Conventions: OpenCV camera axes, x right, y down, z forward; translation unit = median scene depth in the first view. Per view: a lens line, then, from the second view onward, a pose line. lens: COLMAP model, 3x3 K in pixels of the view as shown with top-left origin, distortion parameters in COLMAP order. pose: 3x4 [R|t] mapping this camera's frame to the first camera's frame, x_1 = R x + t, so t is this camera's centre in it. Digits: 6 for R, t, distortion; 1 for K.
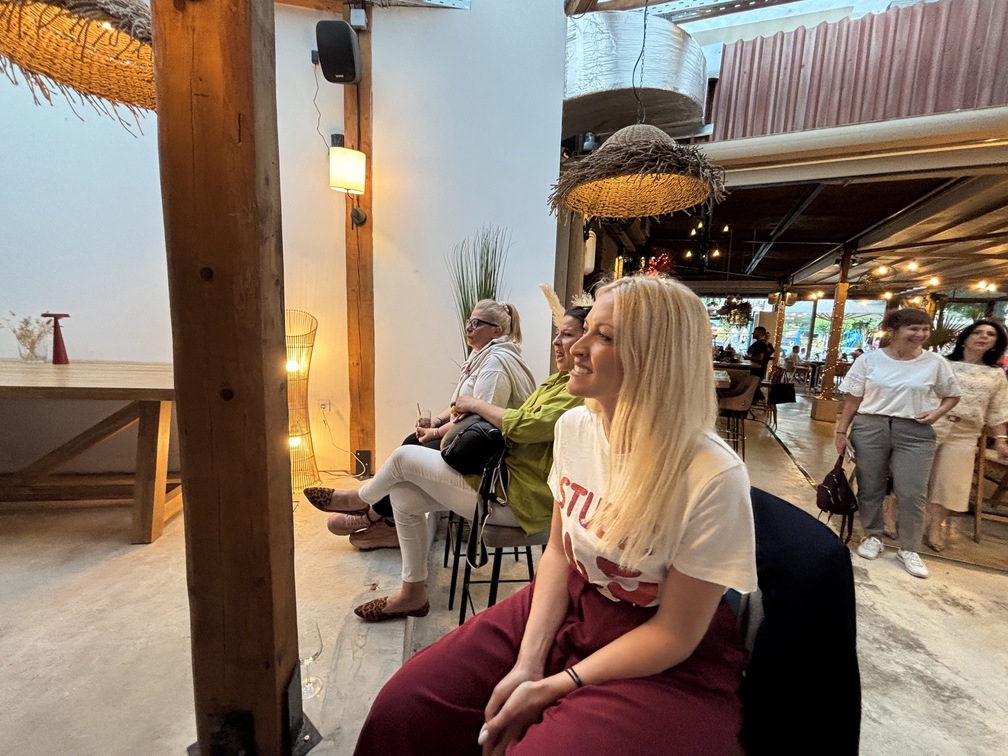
lens RADIAL K [[406.4, 0, 503.5], [0, 406.4, 380.8], [0, 0, 1]] dist [-0.003214, 0.000496]
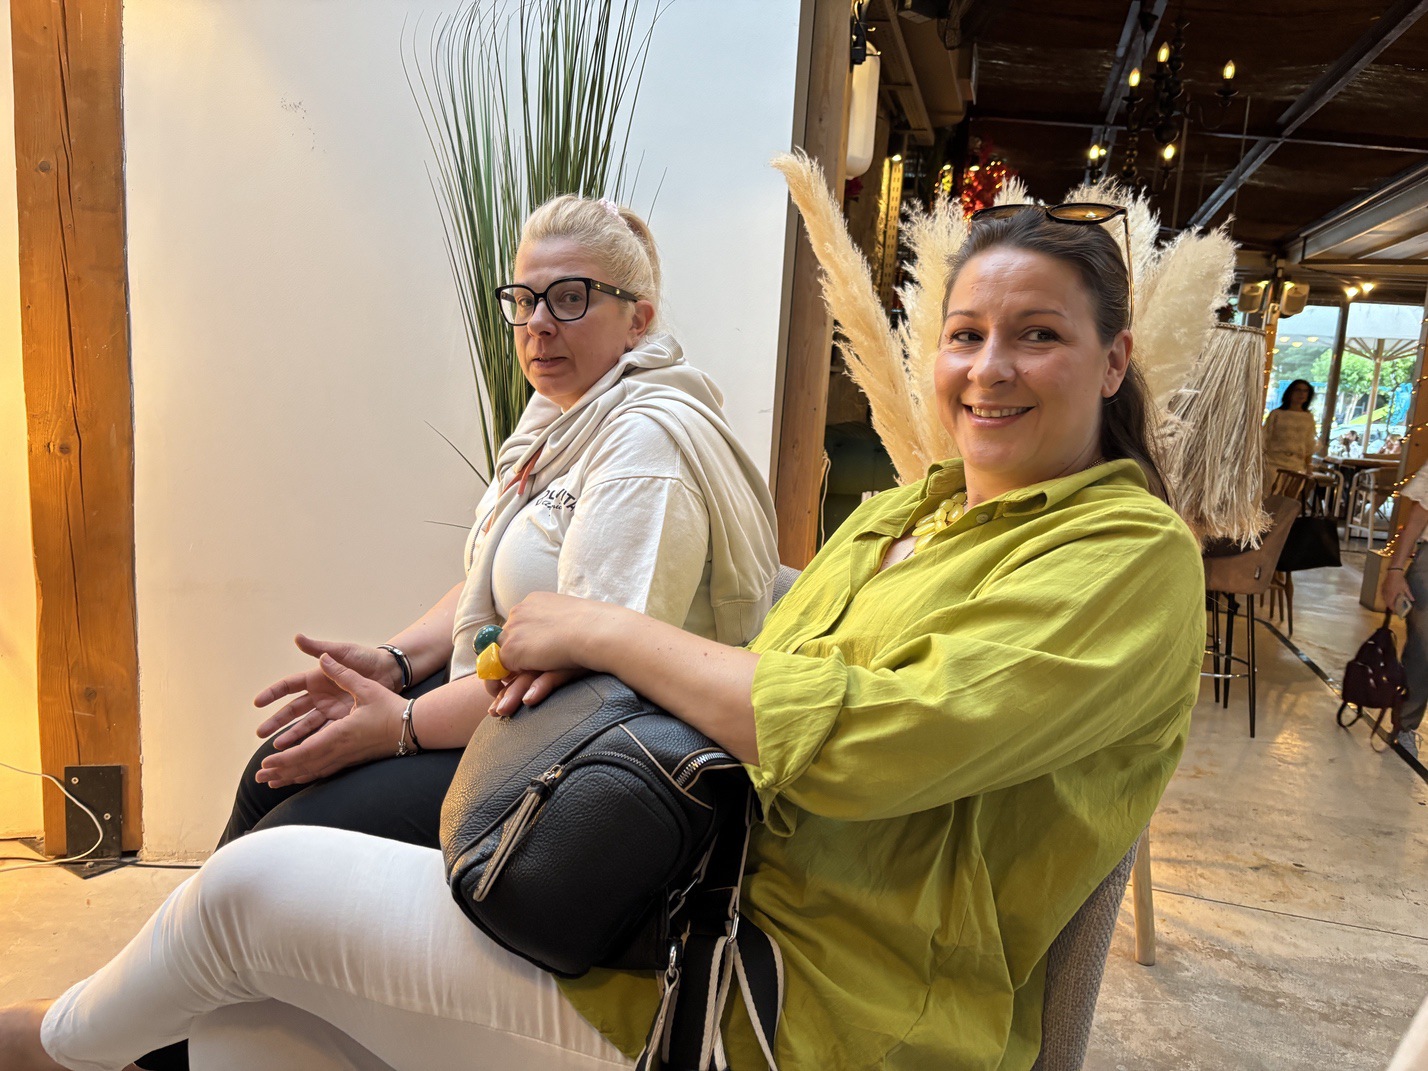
lens RADIAL K [[1080.0, 0, 715.1], [0, 1080.0, 531.7], [0, 0, 1]] dist [-0.014470, 0.000899]
pose [[0.985554, -0.003092, 0.169335, -0.073542], [-0.000960, 0.999715, 0.023839, -0.005448], [-0.169361, -0.023657, 0.985270, 0.291793]]
